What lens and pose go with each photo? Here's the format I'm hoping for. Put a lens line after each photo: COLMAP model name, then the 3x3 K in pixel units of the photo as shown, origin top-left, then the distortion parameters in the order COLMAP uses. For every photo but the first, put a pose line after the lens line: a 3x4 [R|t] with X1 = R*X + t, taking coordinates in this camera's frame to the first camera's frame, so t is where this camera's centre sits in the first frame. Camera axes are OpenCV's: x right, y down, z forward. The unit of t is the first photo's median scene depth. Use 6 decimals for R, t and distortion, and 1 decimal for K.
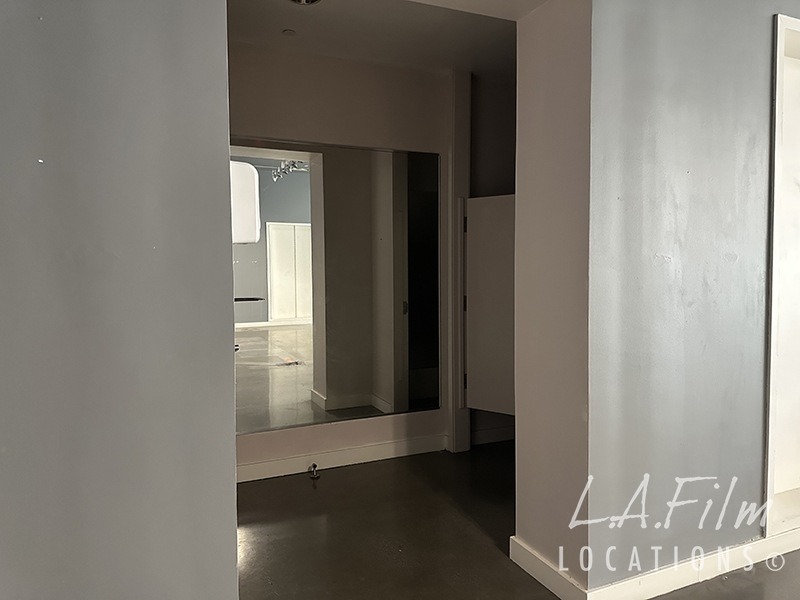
lens RADIAL K [[551.7, 0, 399.1], [0, 551.7, 292.6], [0, 0, 1]] dist [0.089117, -0.097186]
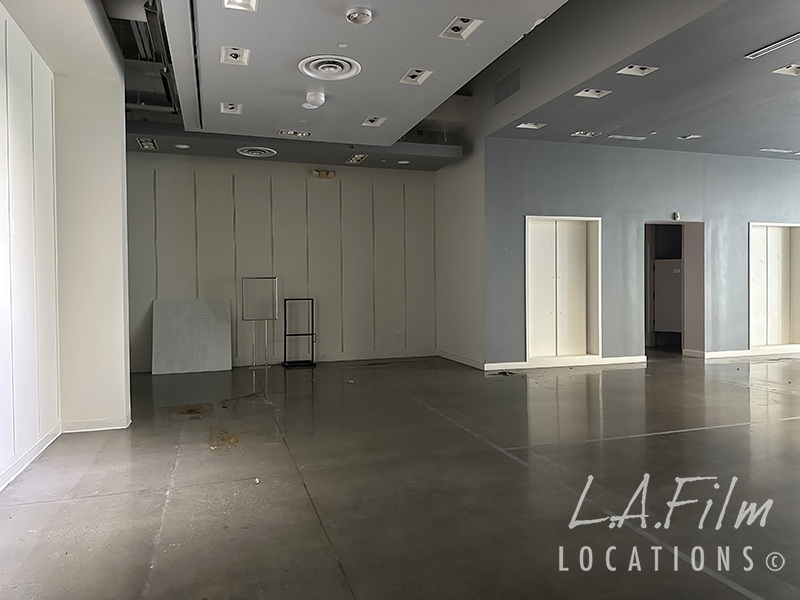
lens RADIAL K [[571.0, 0, 406.1], [0, 571.0, 299.5], [0, 0, 1]] dist [0.075829, -0.110762]
pose [[0.995176, 0.003534, -0.098045, -0.890354], [-0.005504, 0.999788, -0.019829, 0.108845], [0.097955, 0.020274, 0.994984, -2.171744]]
